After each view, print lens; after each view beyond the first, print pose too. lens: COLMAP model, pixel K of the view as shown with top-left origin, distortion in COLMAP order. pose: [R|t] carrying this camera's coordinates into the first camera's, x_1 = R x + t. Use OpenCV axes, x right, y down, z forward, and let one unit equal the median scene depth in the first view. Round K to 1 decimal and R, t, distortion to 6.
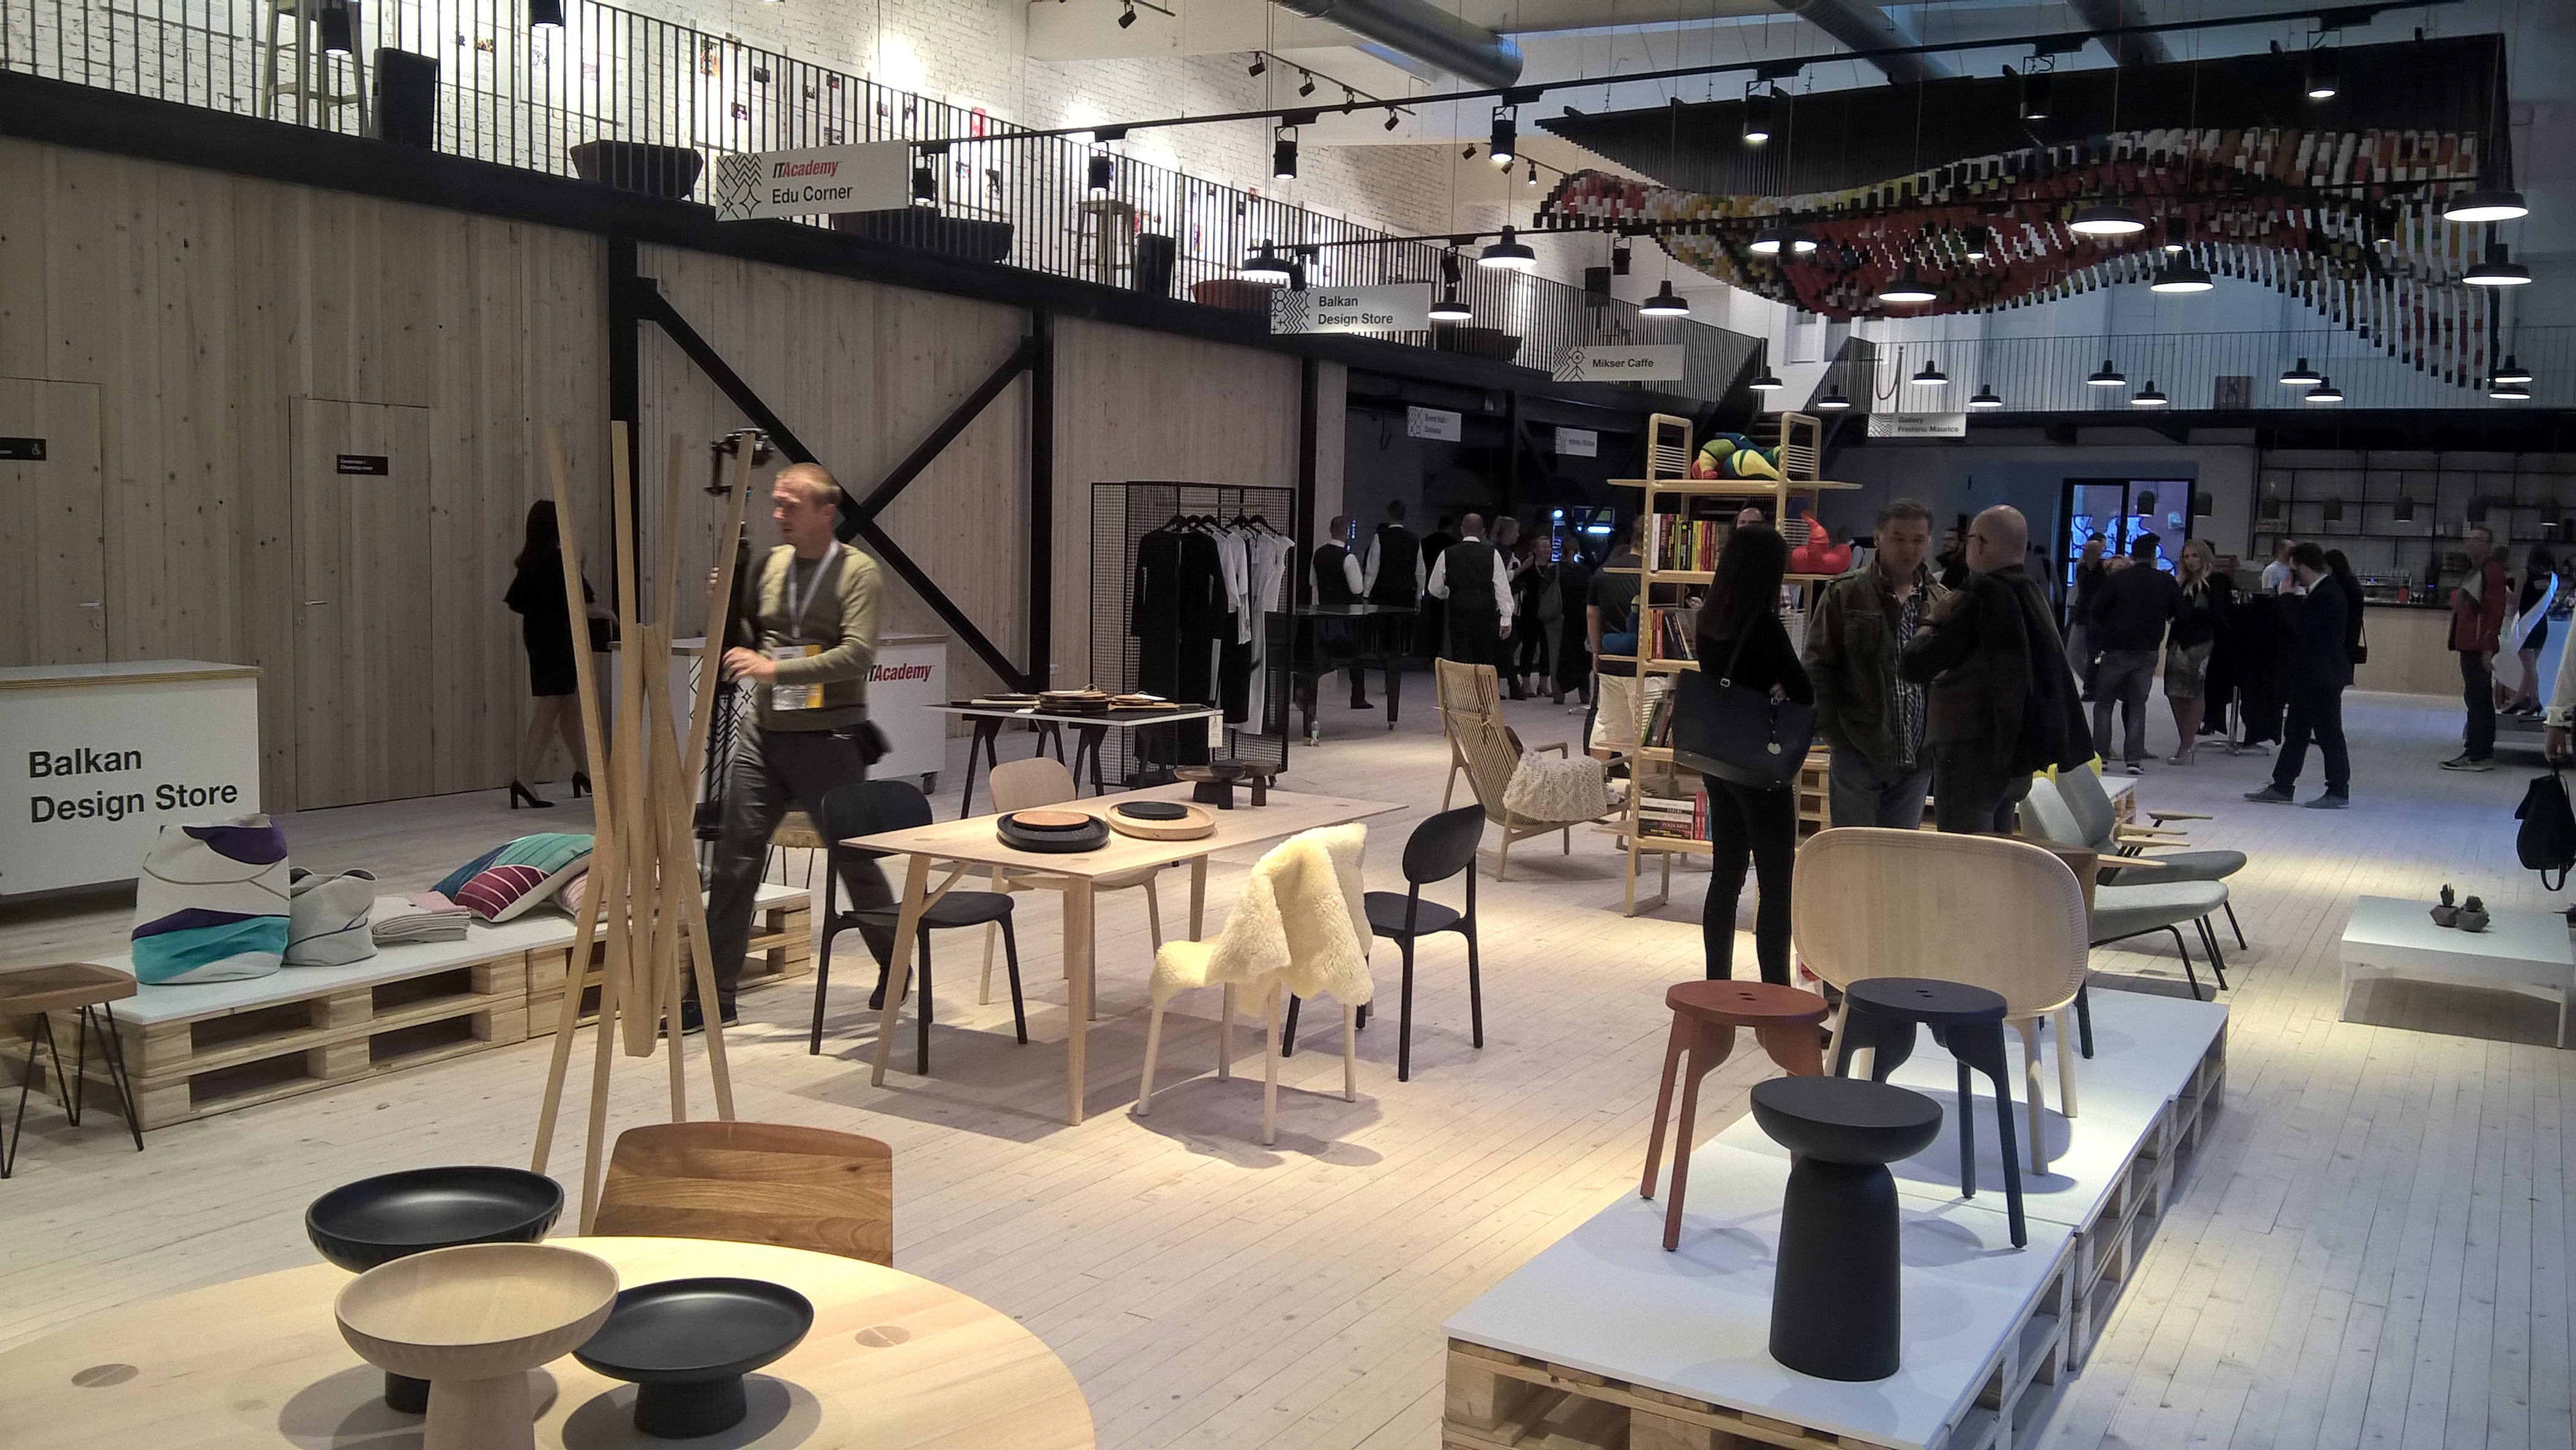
lens RADIAL K [[2032.5, 0, 1292.1], [0, 2032.5, 734.8], [0, 0, 1]] dist [0.127528, -0.238656]
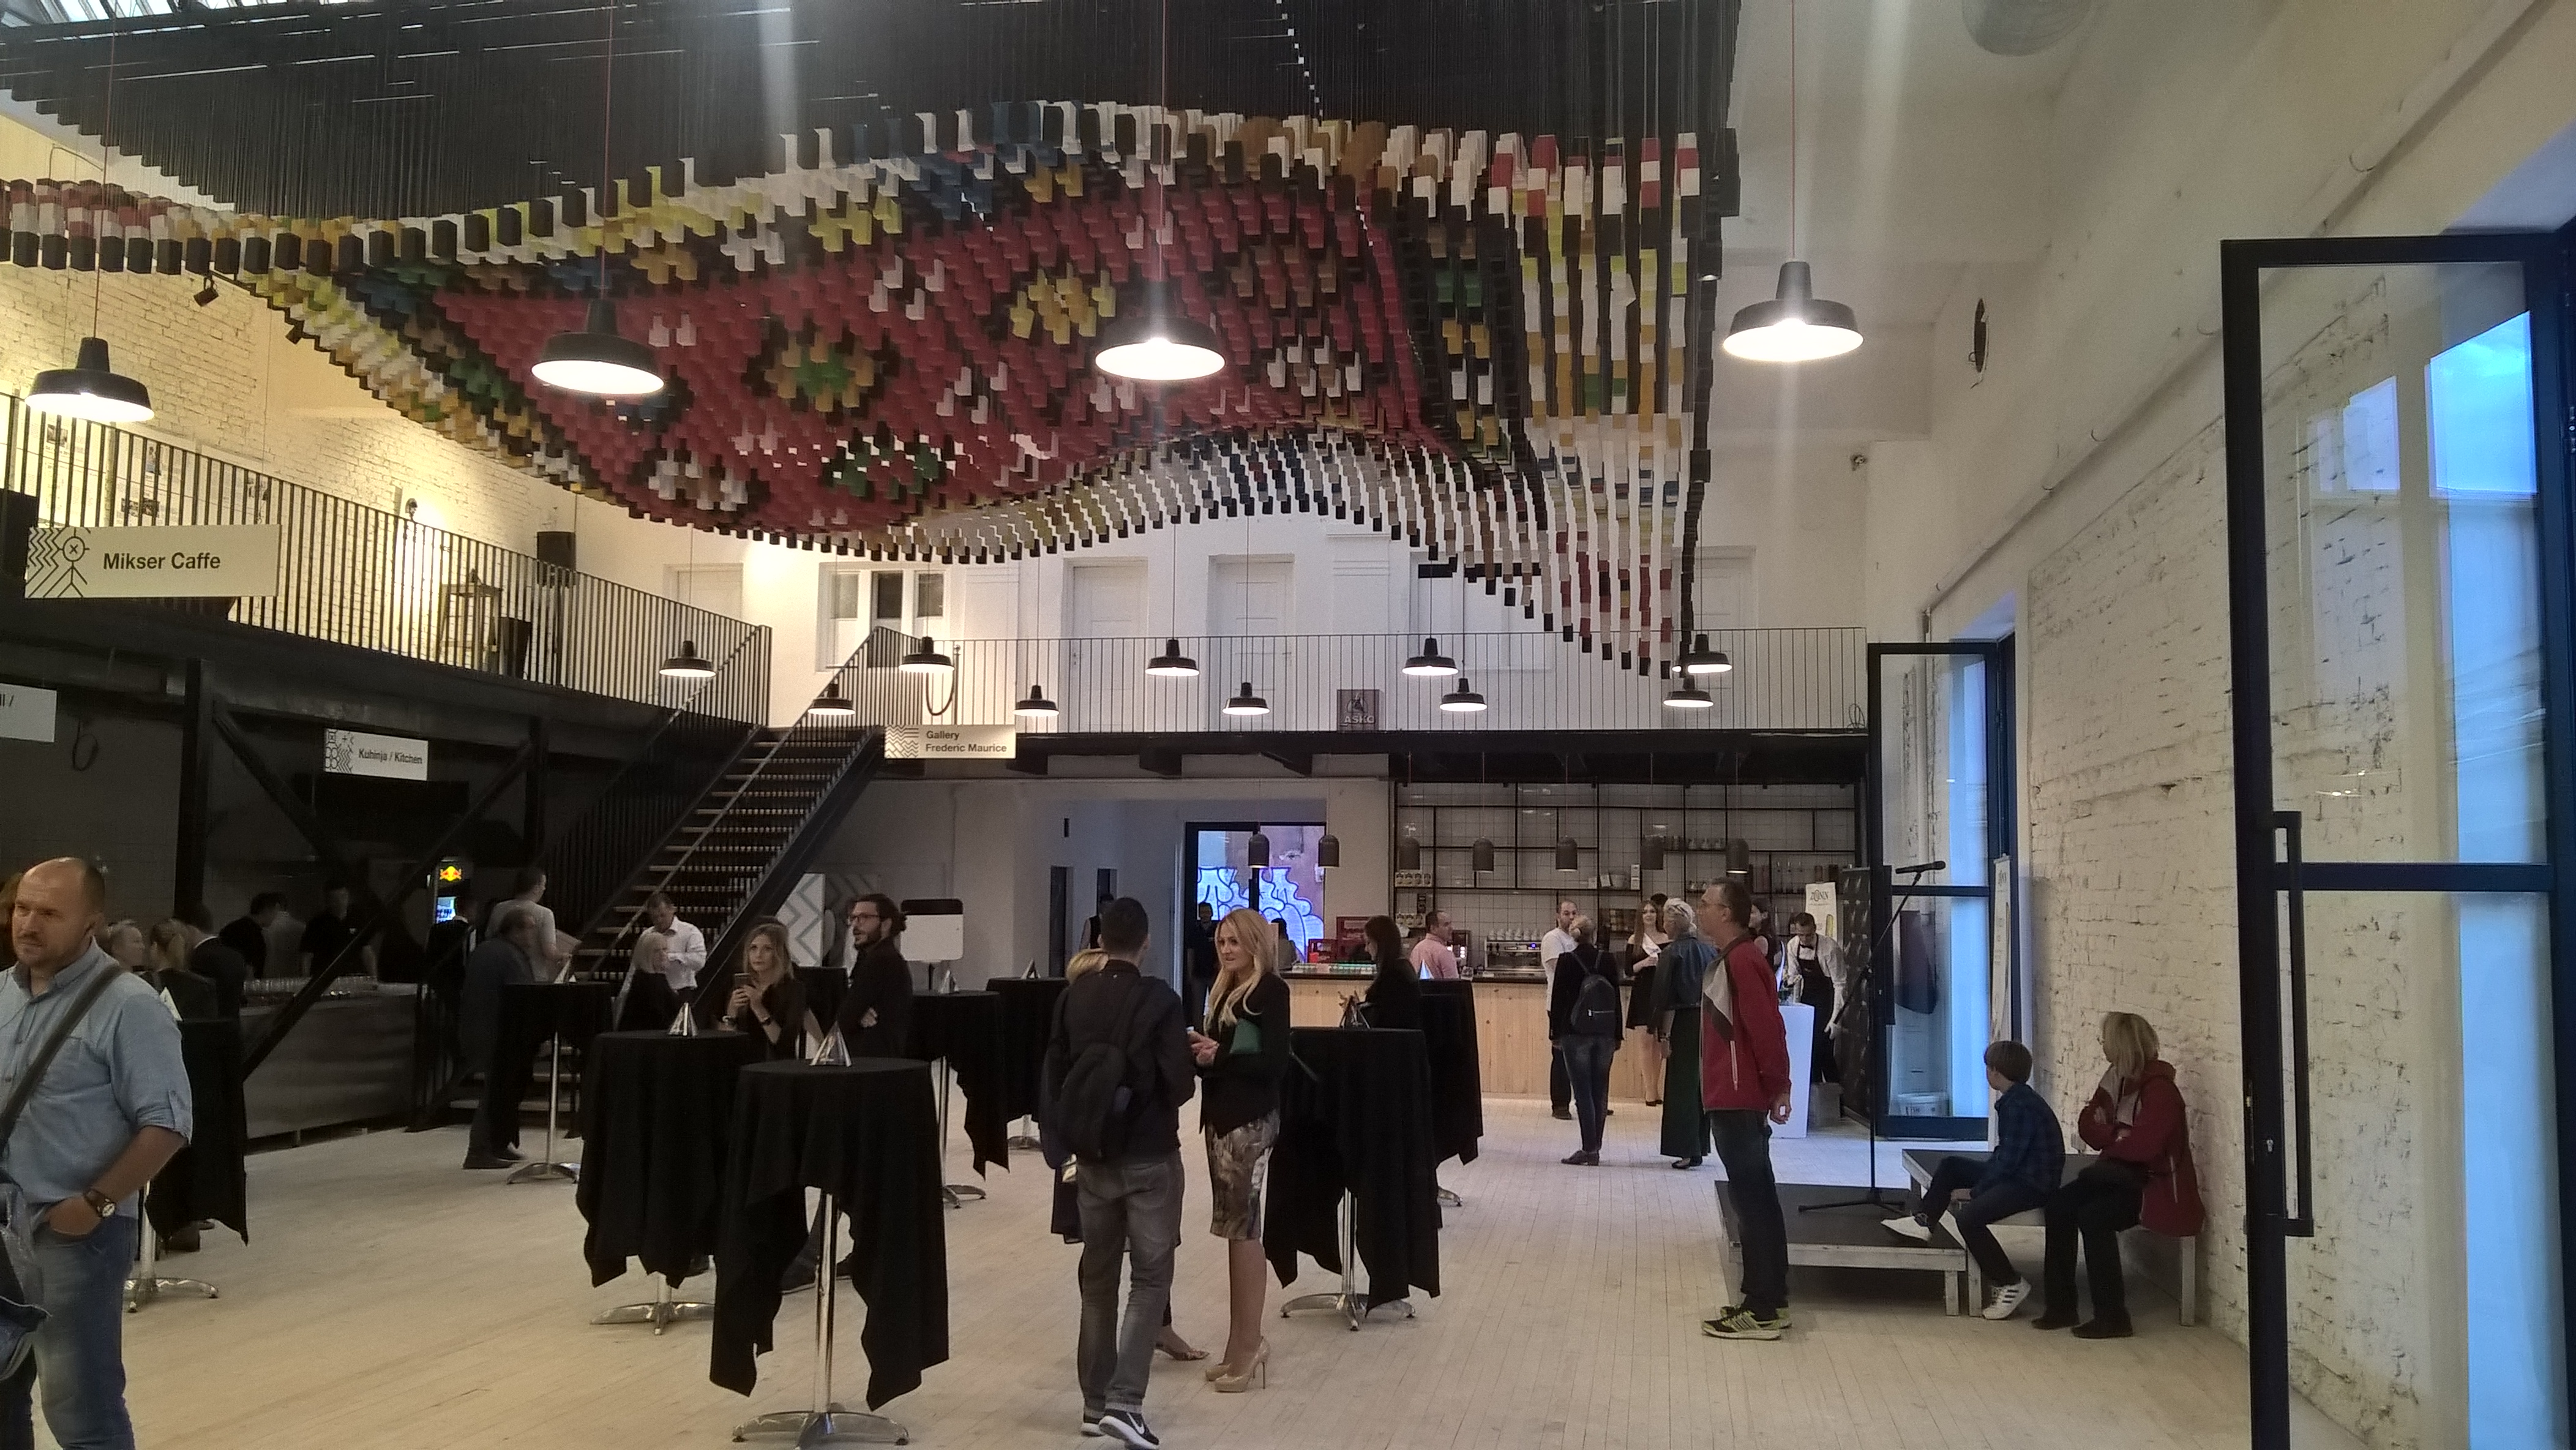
lens RADIAL K [[2032.5, 0, 1292.1], [0, 2032.5, 734.8], [0, 0, 1]] dist [0.127528, -0.238656]
pose [[0.931030, 0.011458, 0.364763, 0.197982], [0.051752, 0.985261, -0.163041, -0.041725], [-0.361254, 0.170673, 0.916715, 0.398892]]
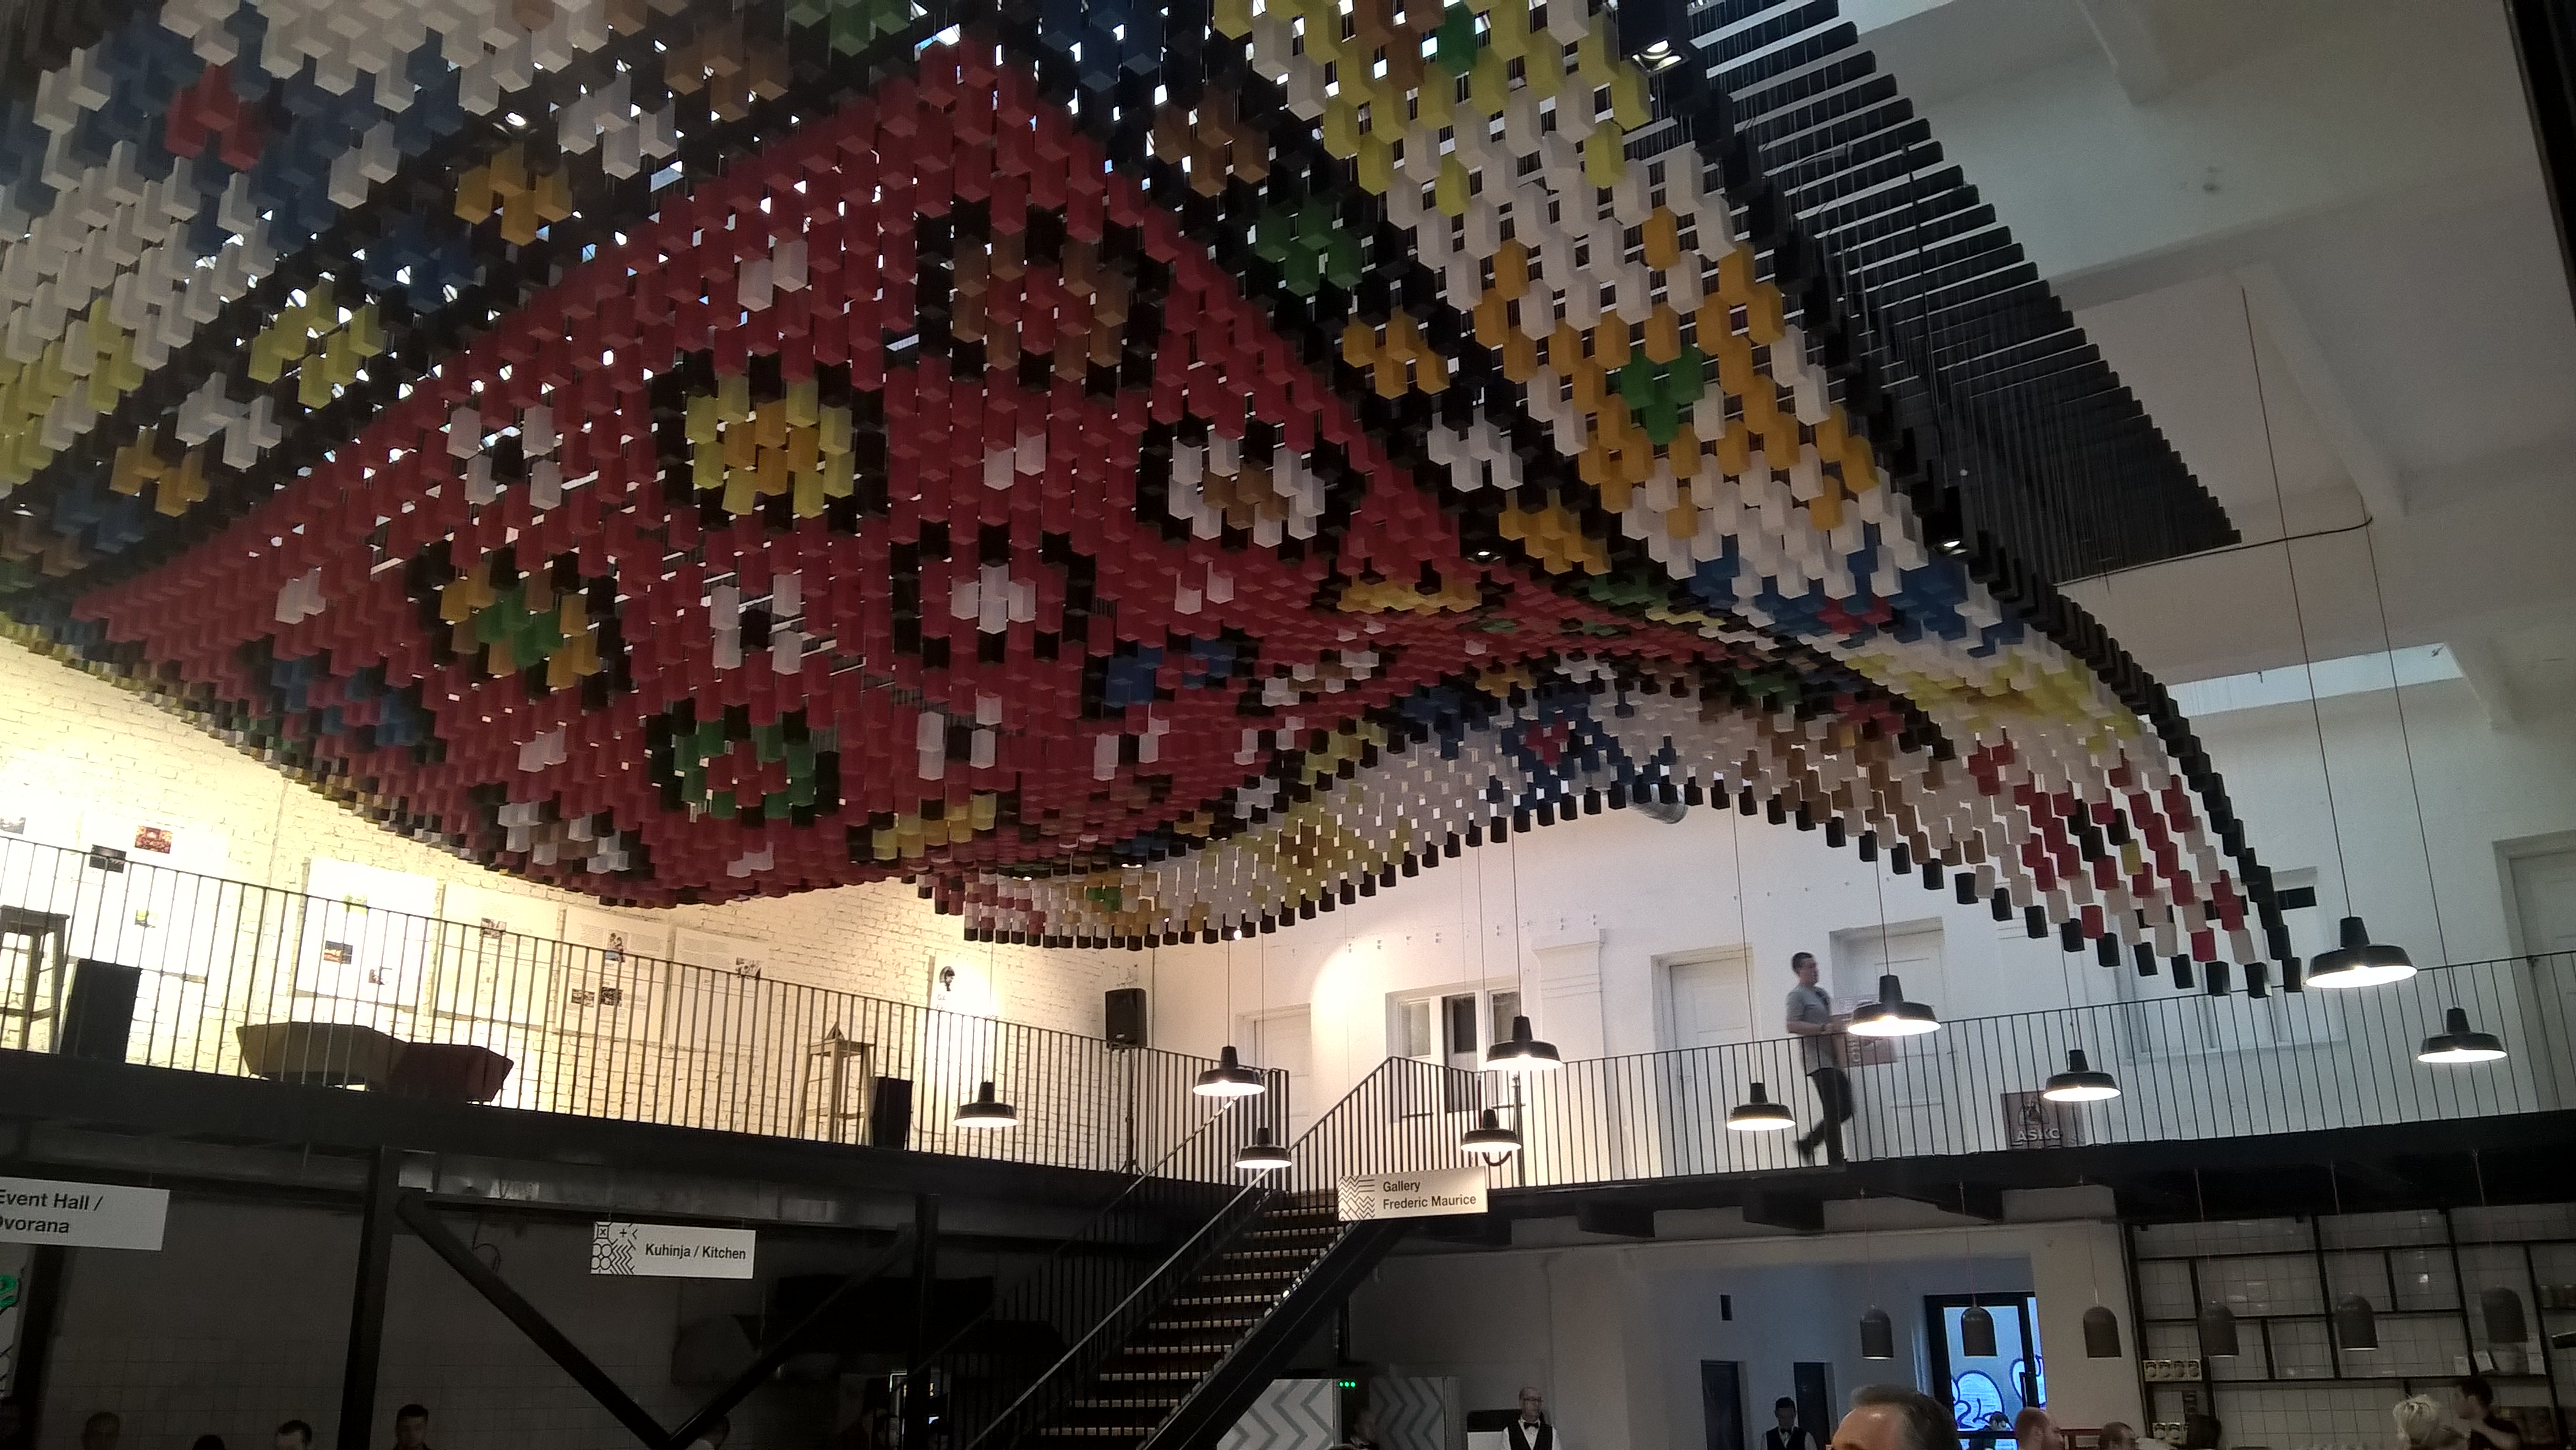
lens RADIAL K [[2032.5, 0, 1292.1], [0, 2032.5, 734.8], [0, 0, 1]] dist [0.127528, -0.238656]
pose [[0.995473, -0.062604, -0.071518, 0.399115], [0.028770, 0.915609, -0.401039, -0.058370], [0.090589, 0.397166, 0.913265, 0.573877]]
